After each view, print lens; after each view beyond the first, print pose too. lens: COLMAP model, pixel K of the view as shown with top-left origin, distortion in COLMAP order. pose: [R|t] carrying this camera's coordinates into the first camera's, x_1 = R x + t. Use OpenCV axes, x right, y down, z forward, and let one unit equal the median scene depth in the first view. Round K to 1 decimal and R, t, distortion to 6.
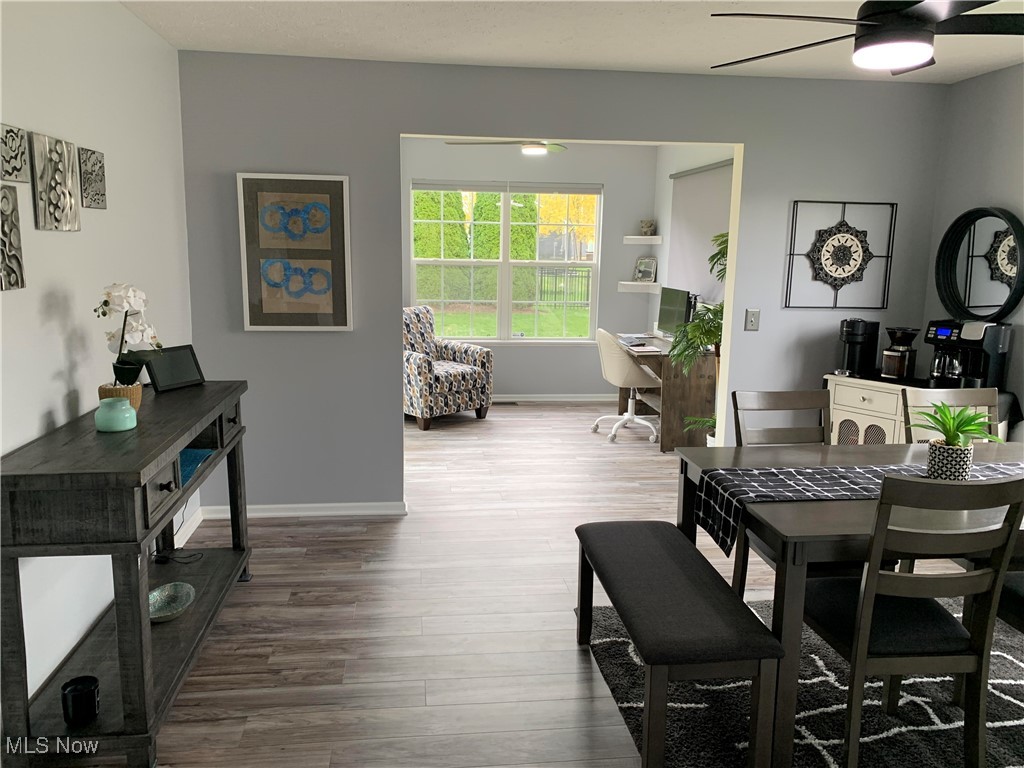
lens RADIAL K [[775.7, 0, 505.4], [0, 775.7, 386.7], [0, 0, 1]] dist [0.024572, -0.021840]
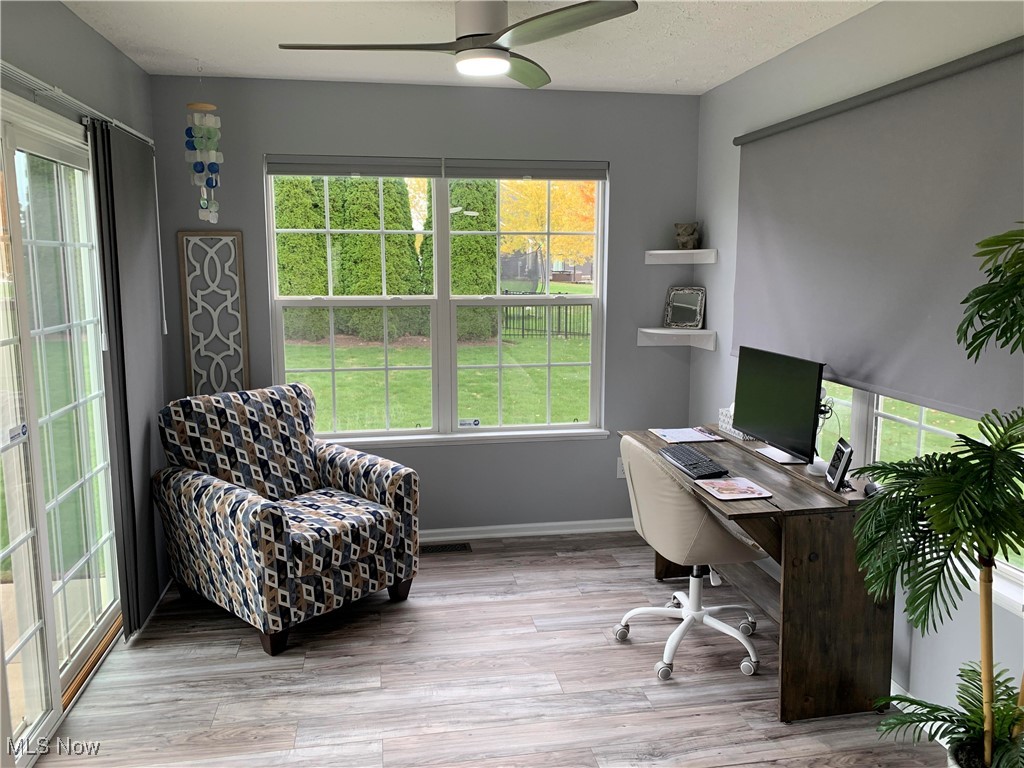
lens RADIAL K [[775.7, 0, 514.6], [0, 775.7, 380.3], [0, 0, 1]] dist [0.024572, -0.021840]
pose [[0.998200, -0.026115, 0.053980, 0.022556], [0.027874, 0.999096, -0.032093, -0.089962], [-0.053093, 0.033540, 0.998026, 0.475283]]
